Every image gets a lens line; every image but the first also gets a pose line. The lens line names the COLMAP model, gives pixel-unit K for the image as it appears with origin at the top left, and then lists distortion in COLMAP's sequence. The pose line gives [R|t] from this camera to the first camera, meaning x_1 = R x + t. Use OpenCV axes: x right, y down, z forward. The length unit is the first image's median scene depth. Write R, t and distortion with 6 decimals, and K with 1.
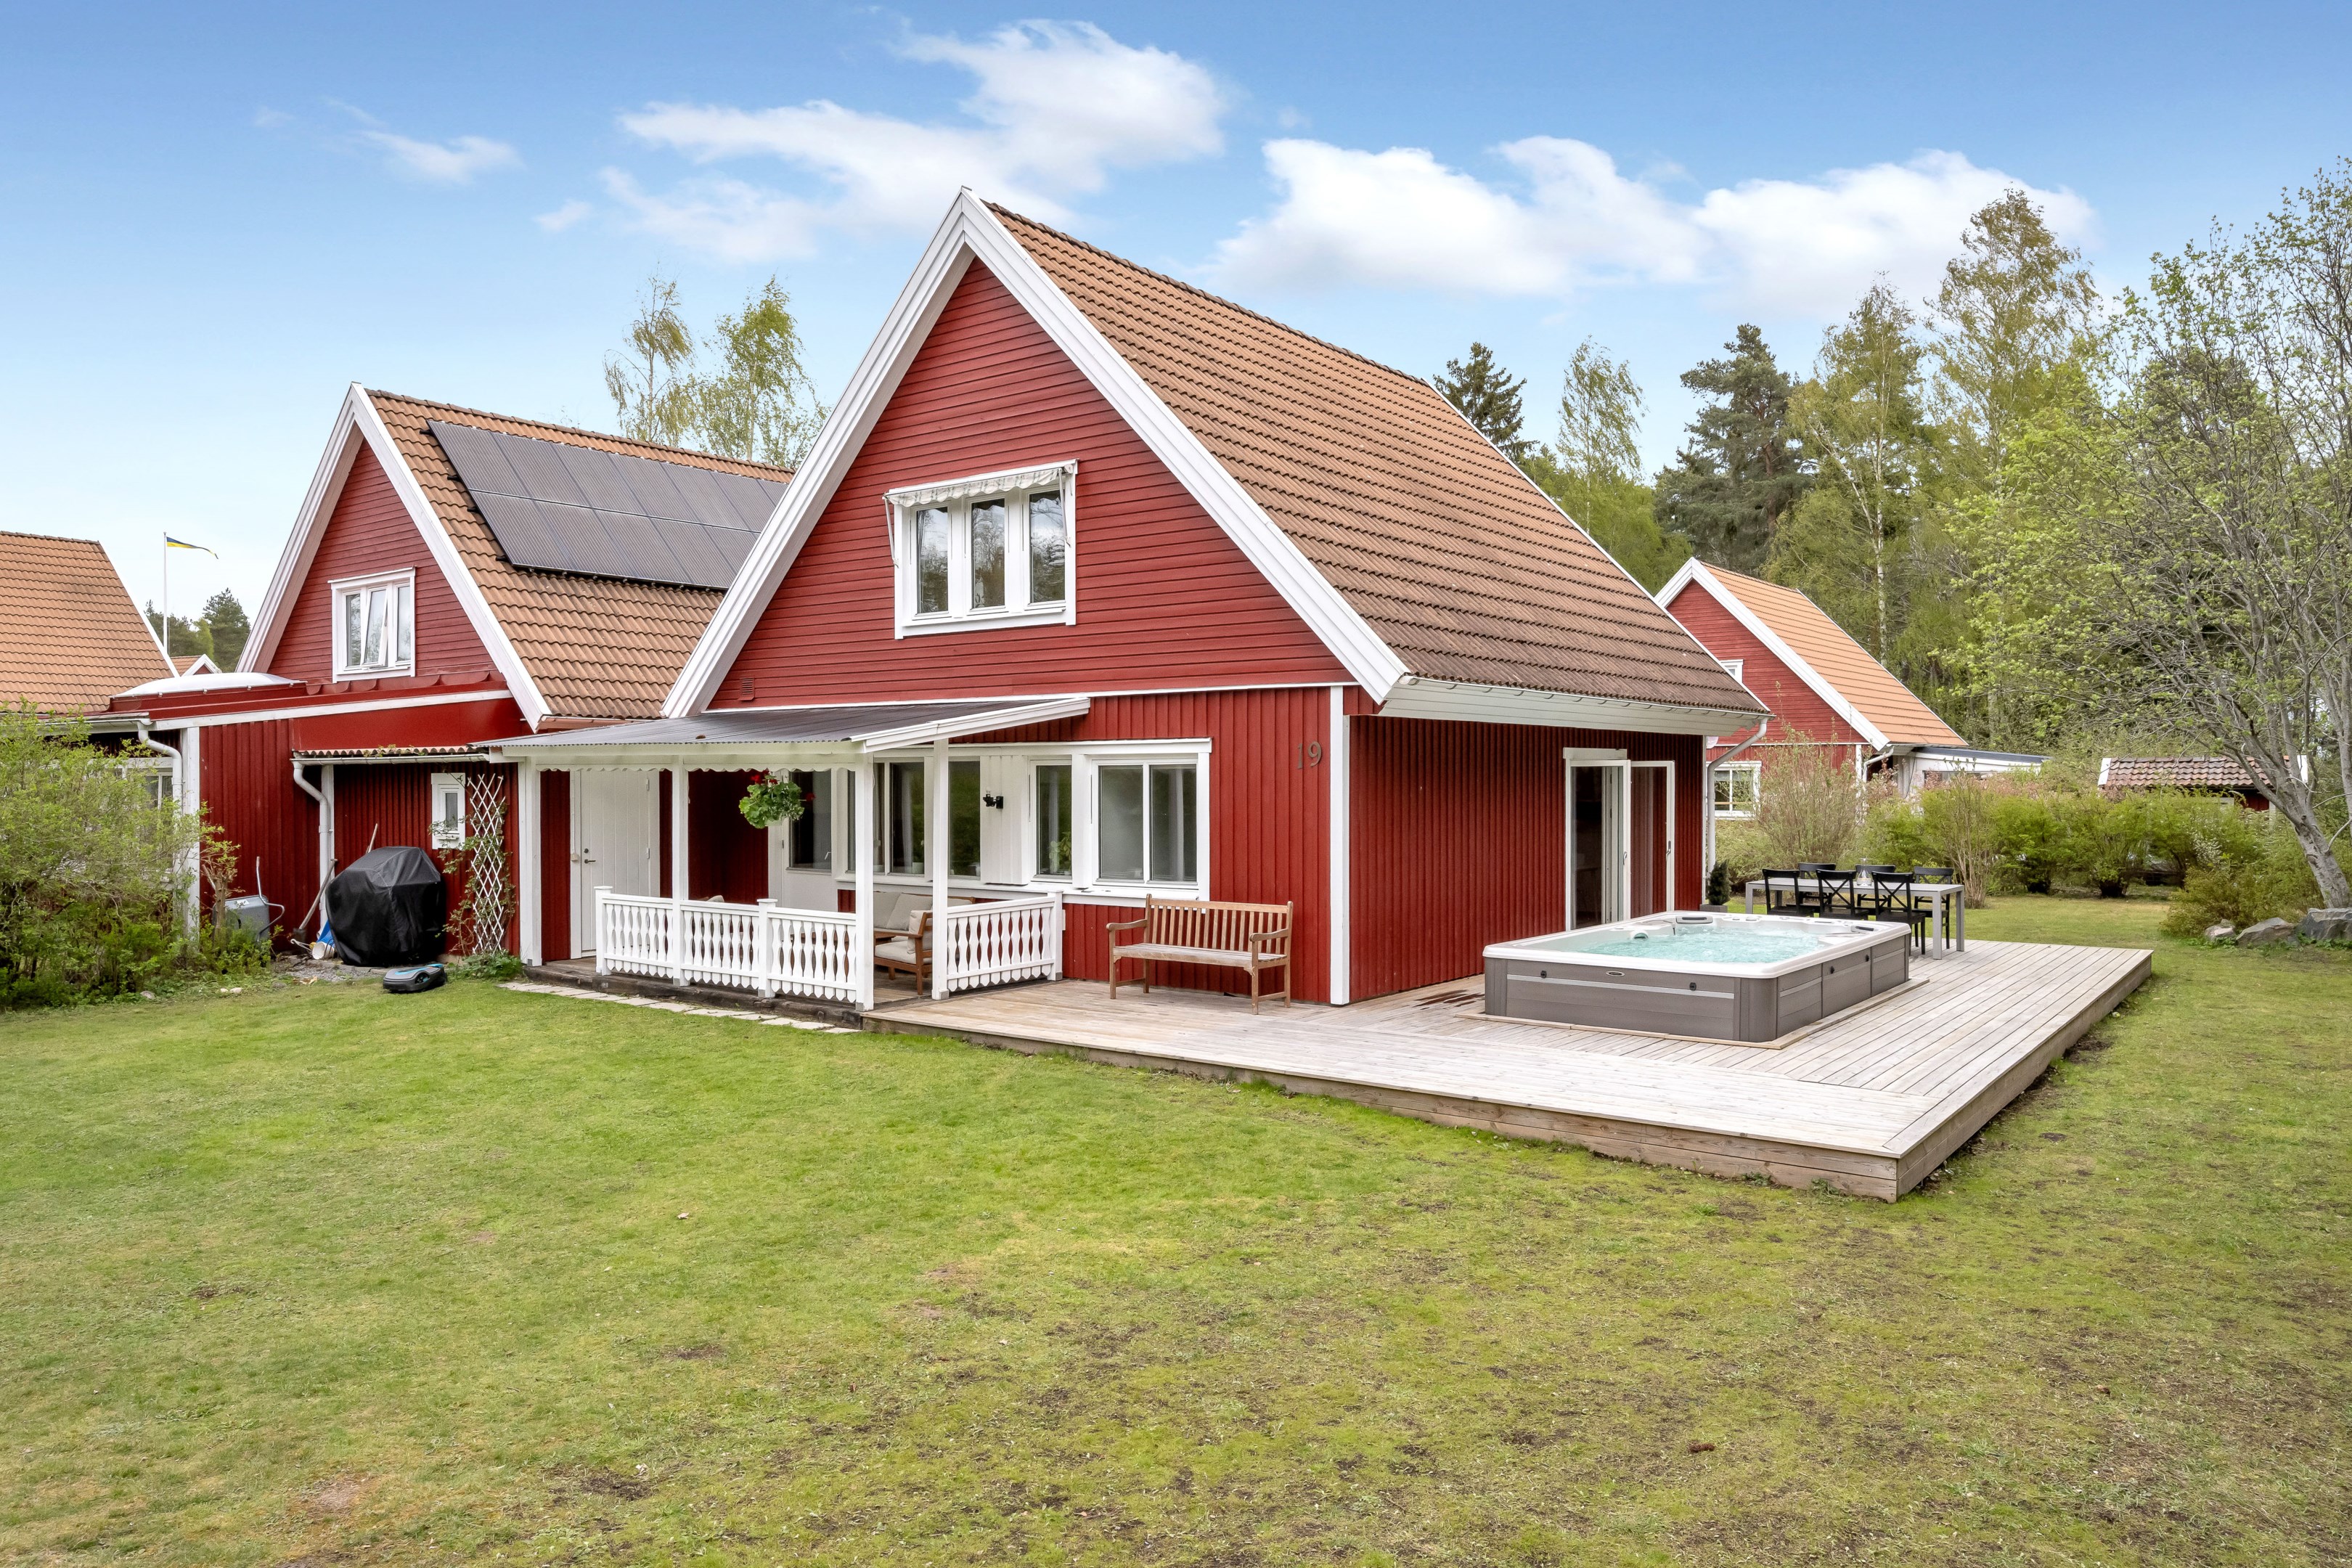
lens RADIAL K [[1563.6, 0, 1174.7], [0, 1563.6, 790.5], [0, 0, 1]] dist [0.004745, 0.001253]
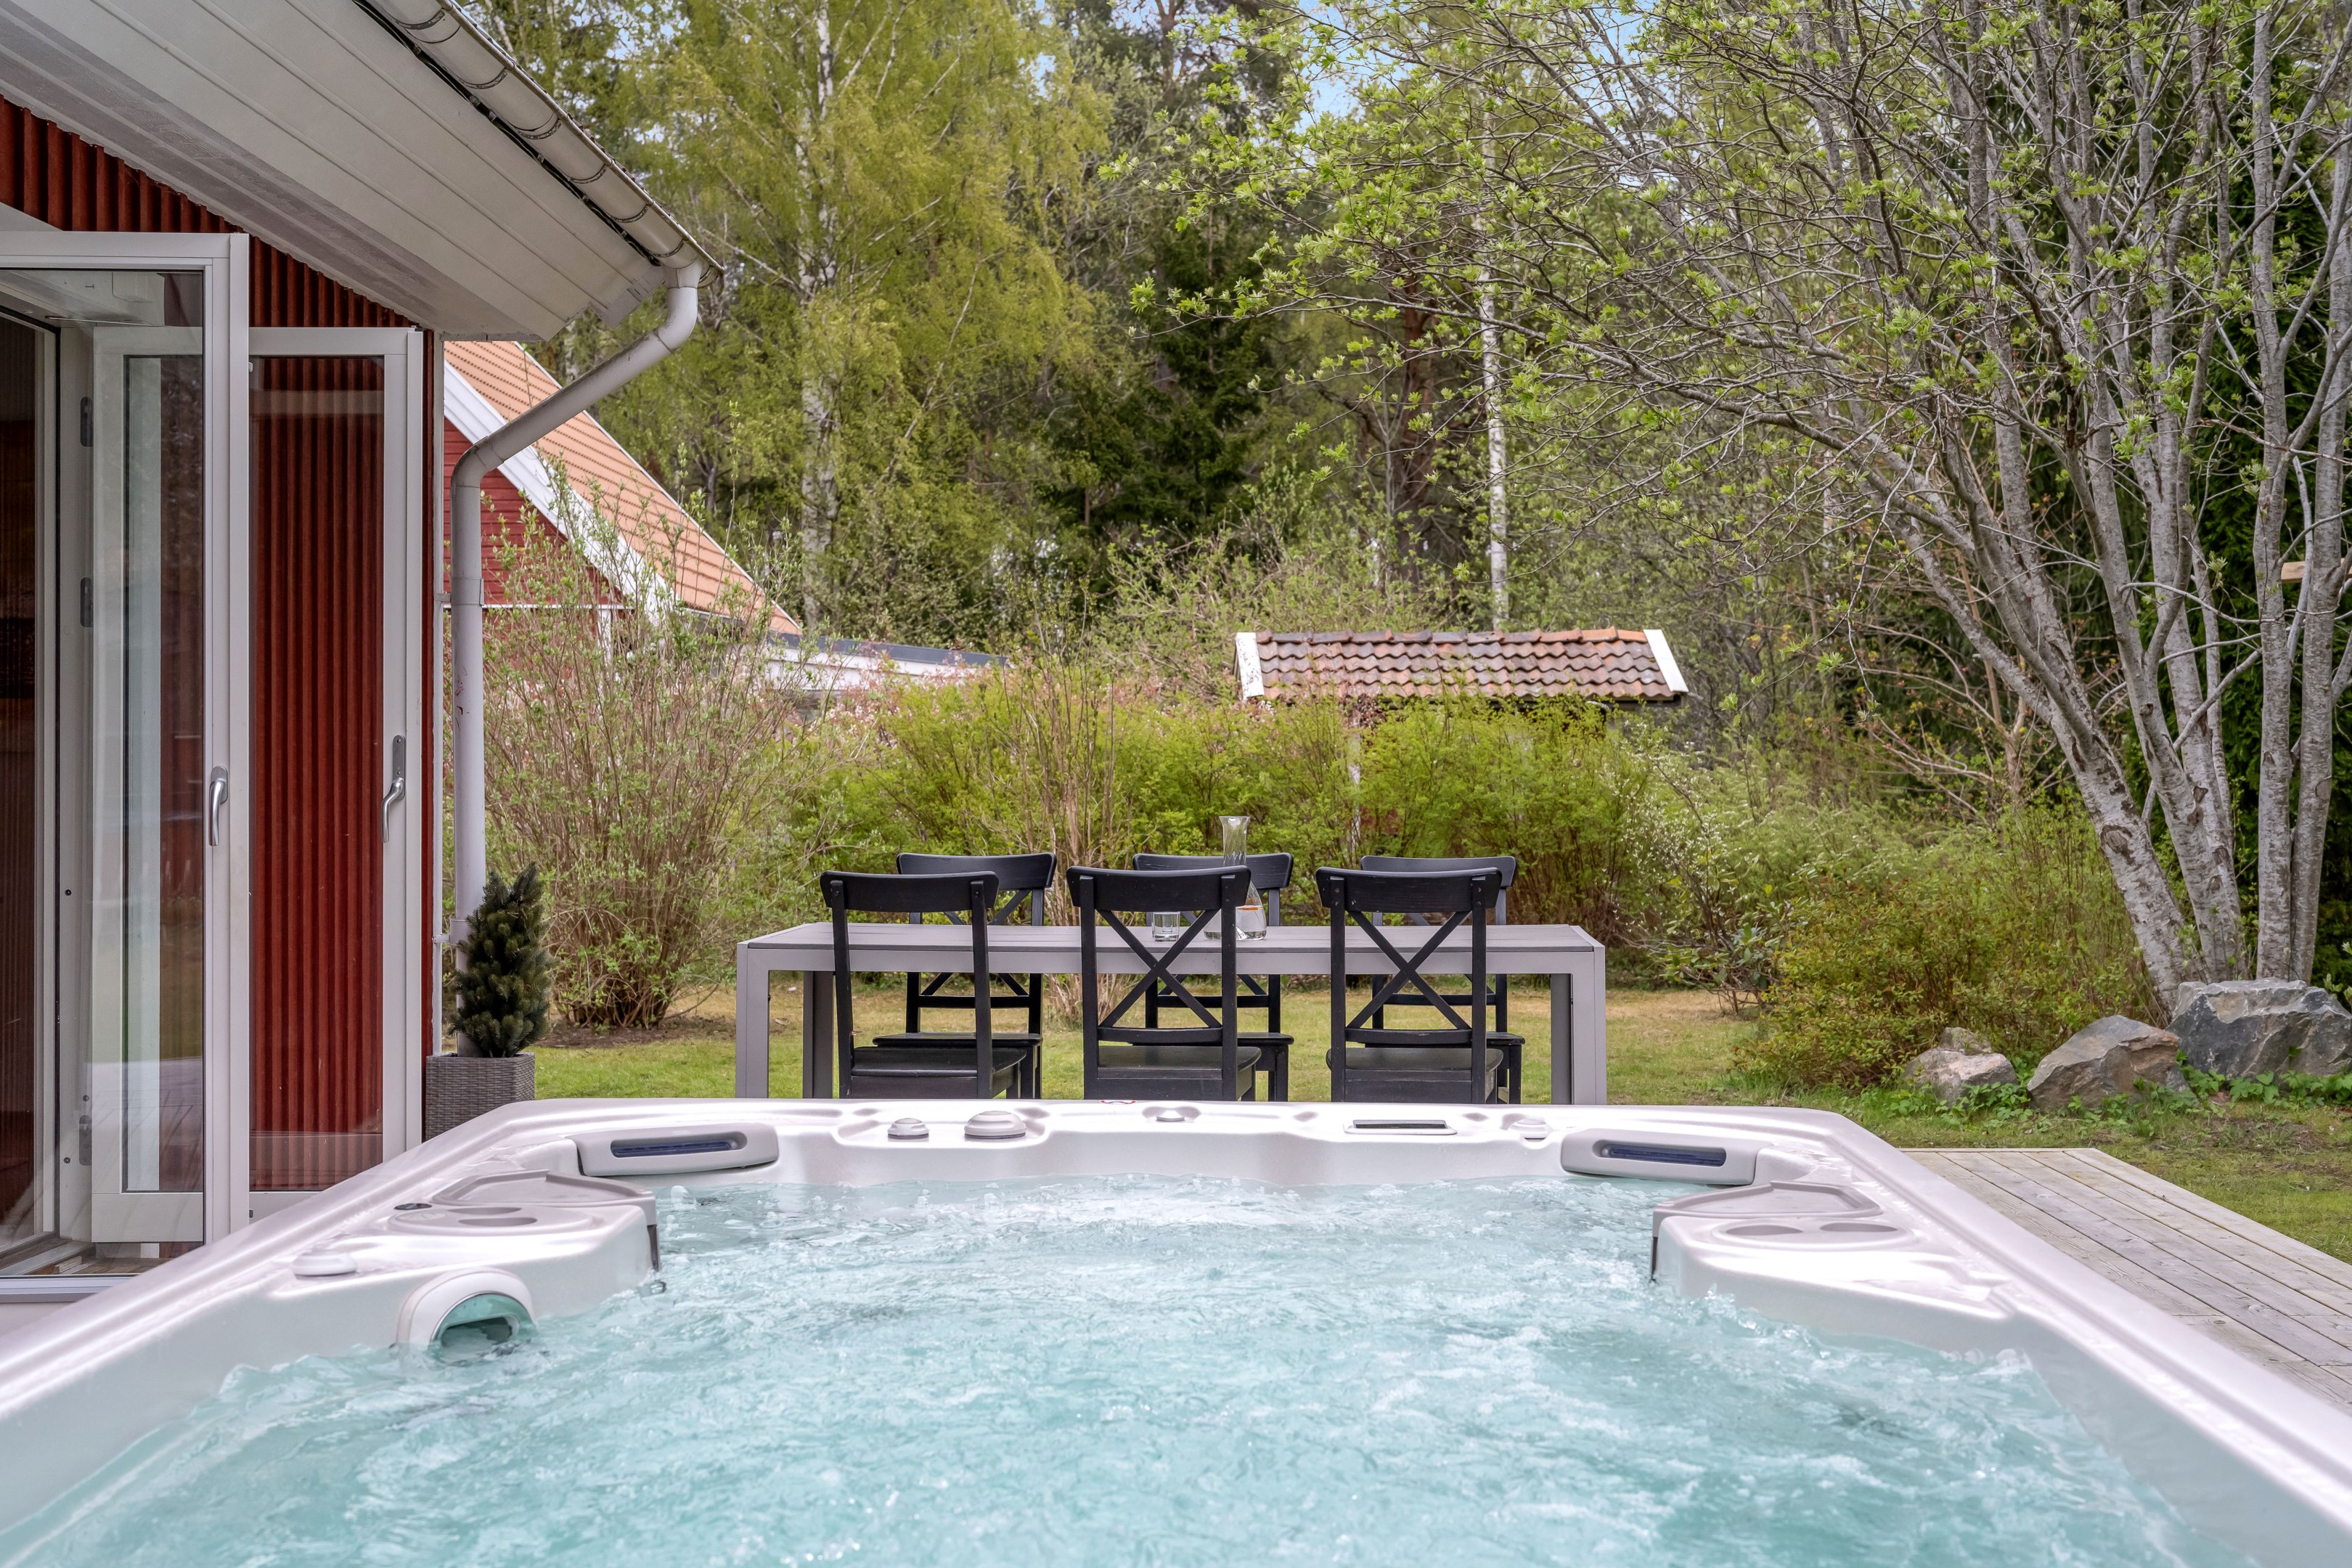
lens RADIAL K [[3406.5, 0, 1177.2], [0, 3406.5, 787.6], [0, 0, 1]] dist [-0.030609, 0.000000]
pose [[0.803371, 0.001428, 0.595477, 0.131512], [0.001782, 0.999987, -0.004803, 0.037336], [-0.595476, 0.004920, 0.803358, 0.556055]]
